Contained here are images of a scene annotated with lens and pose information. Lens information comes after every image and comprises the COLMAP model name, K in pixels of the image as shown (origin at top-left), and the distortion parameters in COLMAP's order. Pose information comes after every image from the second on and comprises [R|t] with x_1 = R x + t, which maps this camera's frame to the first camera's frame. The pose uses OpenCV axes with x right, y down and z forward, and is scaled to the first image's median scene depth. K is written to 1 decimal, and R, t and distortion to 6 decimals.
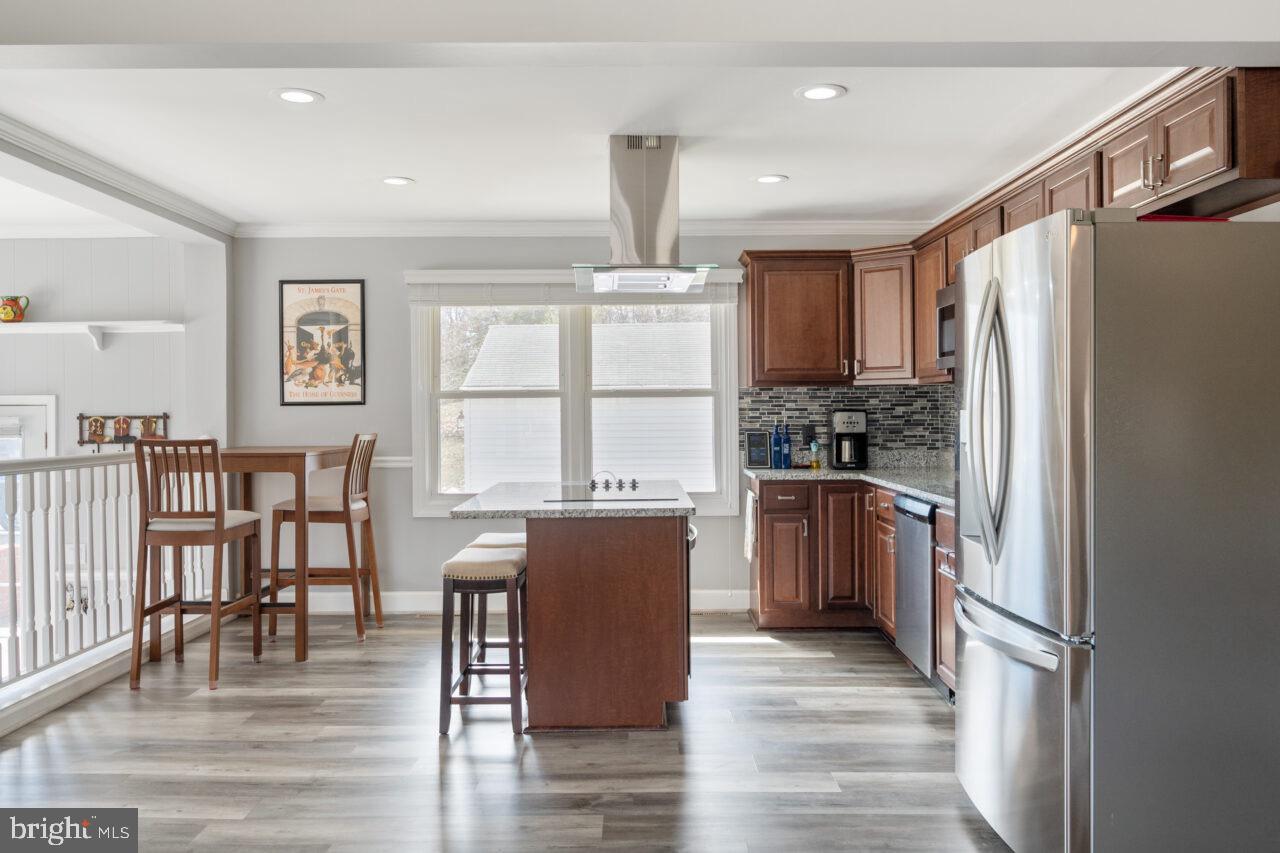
lens RADIAL K [[1019.0, 0, 638.3], [0, 1019.0, 422.3], [0, 0, 1]] dist [0.003815, 0.000244]
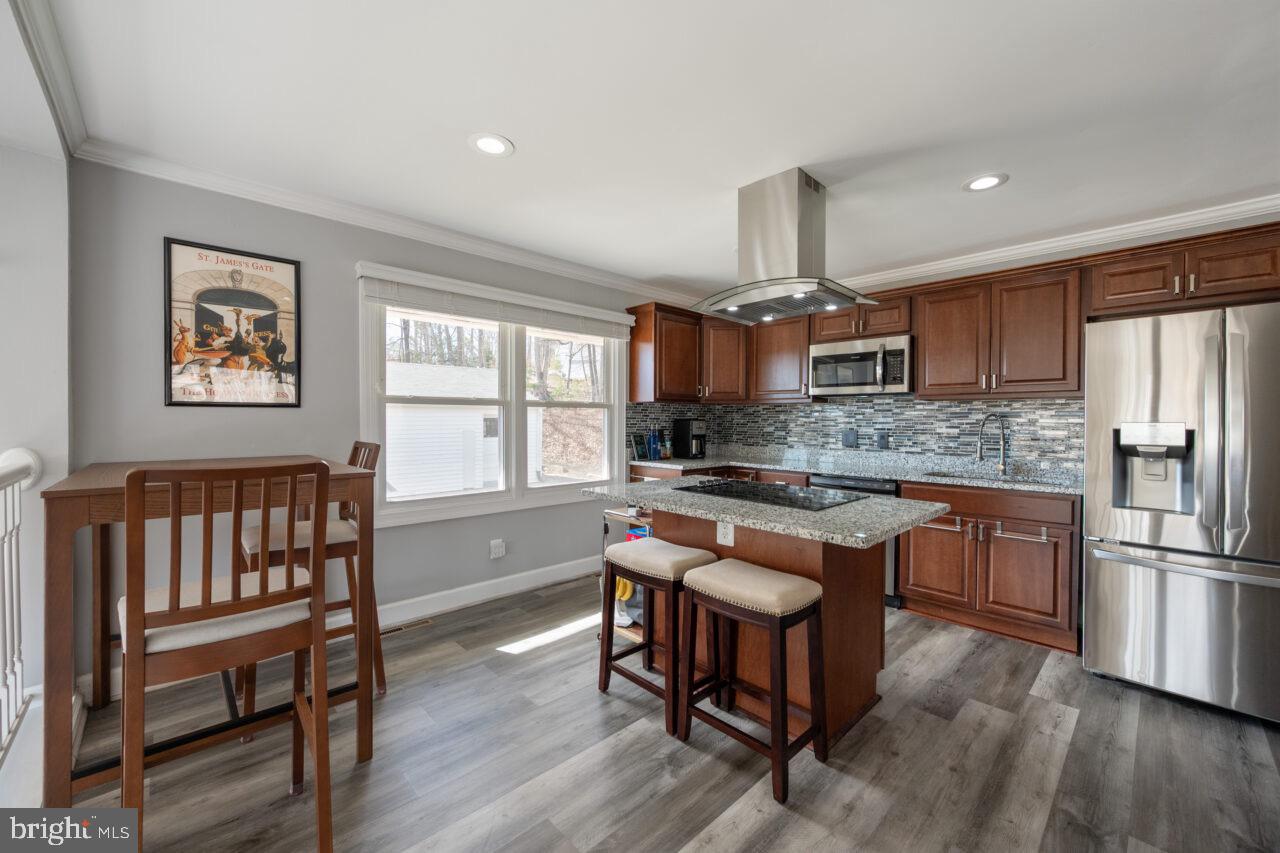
lens RADIAL K [[506.5, 0, 640.0], [0, 506.5, 426.5], [0, 0, 1]] dist [-0.000952, -0.000198]
pose [[0.720392, -0.000222, 0.693568, -0.375458], [-0.002579, 0.999992, 0.002998, -0.003524], [-0.693563, -0.003949, 0.720385, 0.518492]]
